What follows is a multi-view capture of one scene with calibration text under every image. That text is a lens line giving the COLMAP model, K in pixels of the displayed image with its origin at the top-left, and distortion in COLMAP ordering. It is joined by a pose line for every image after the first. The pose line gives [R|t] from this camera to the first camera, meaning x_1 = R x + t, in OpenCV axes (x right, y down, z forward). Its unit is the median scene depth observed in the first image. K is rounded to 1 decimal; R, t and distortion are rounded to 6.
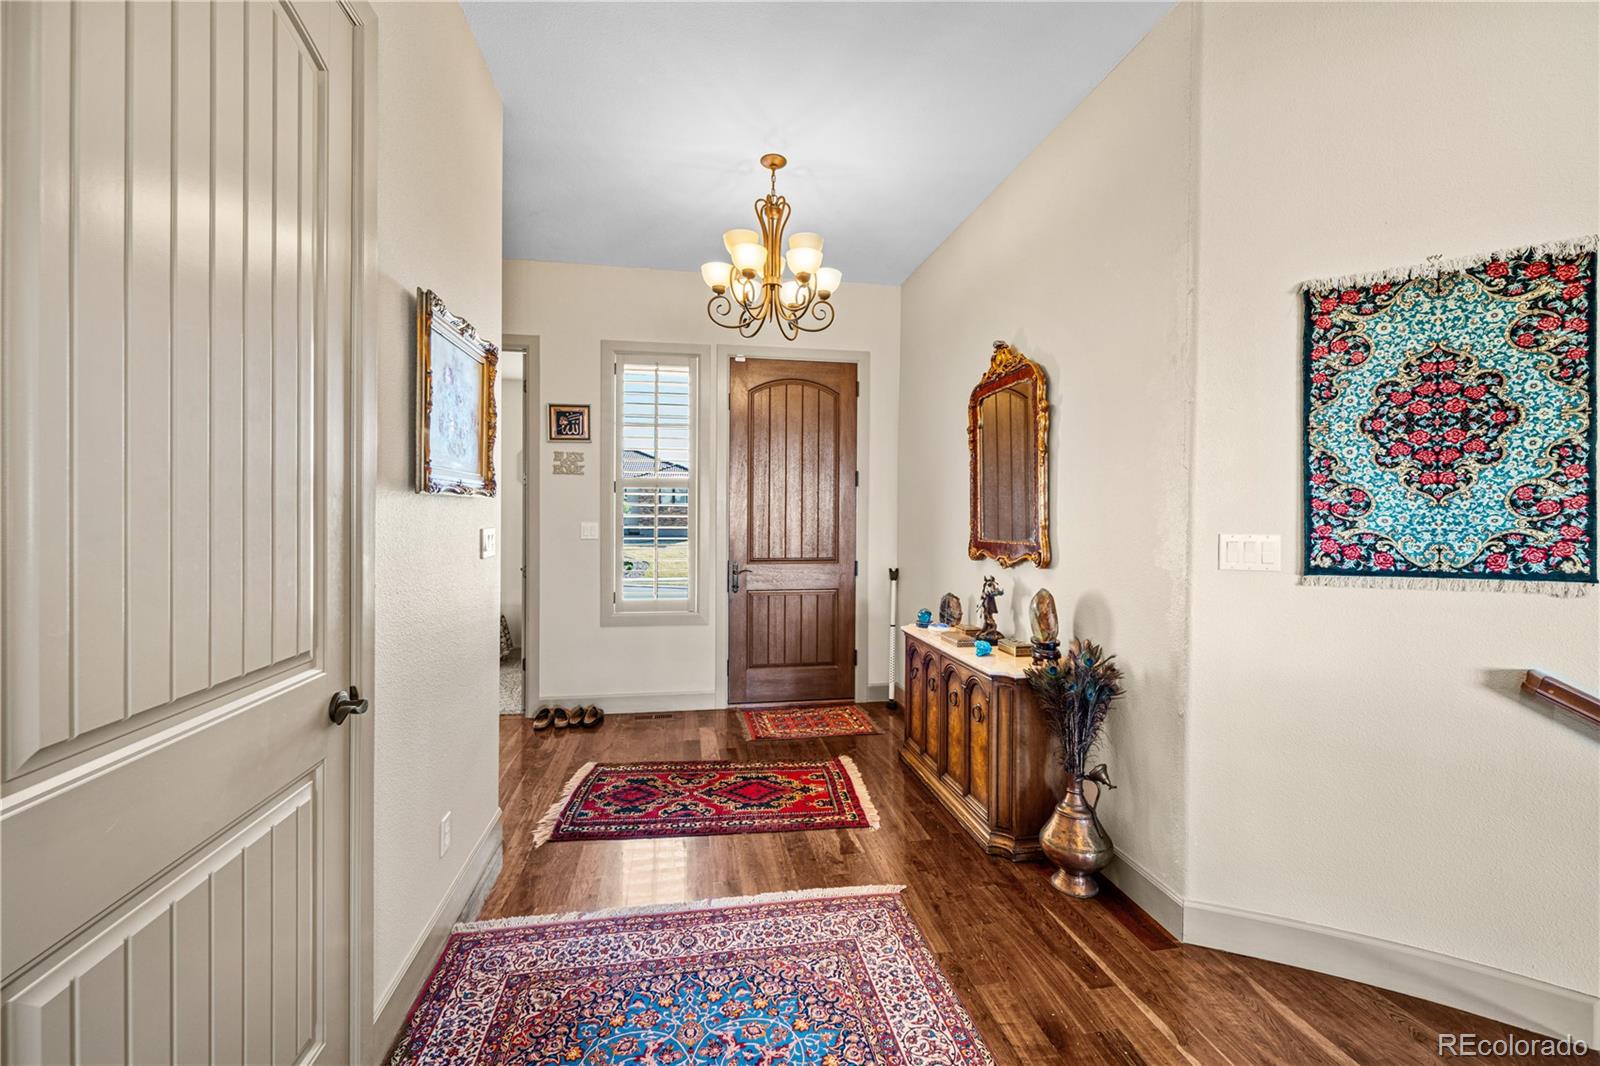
lens RADIAL K [[652.2, 0, 795.0], [0, 652.2, 524.3], [0, 0, 1]] dist [-0.001445, -0.000150]
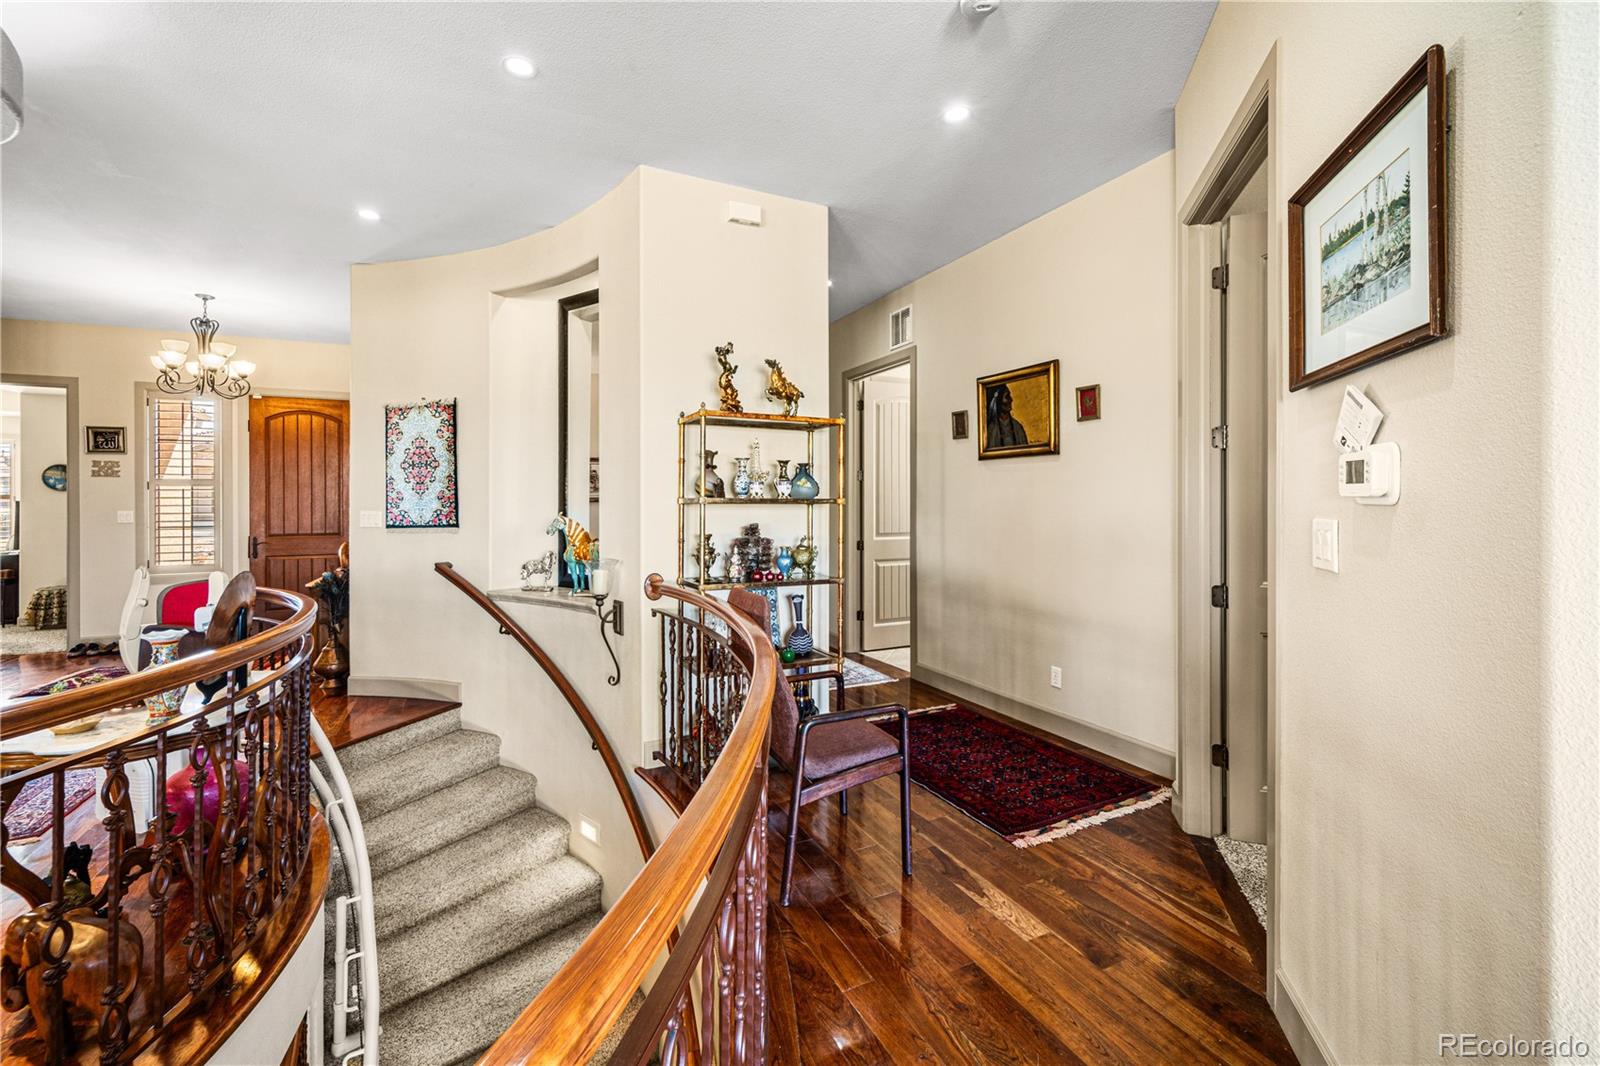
lens RADIAL K [[652.2, 0, 784.9], [0, 652.2, 504.6], [0, 0, 1]] dist [-0.001445, -0.000150]
pose [[0.963364, -0.014585, 0.267801, 0.710430], [0.015929, 0.999869, -0.002849, 0.010237], [-0.267725, 0.007011, 0.963470, -0.763207]]
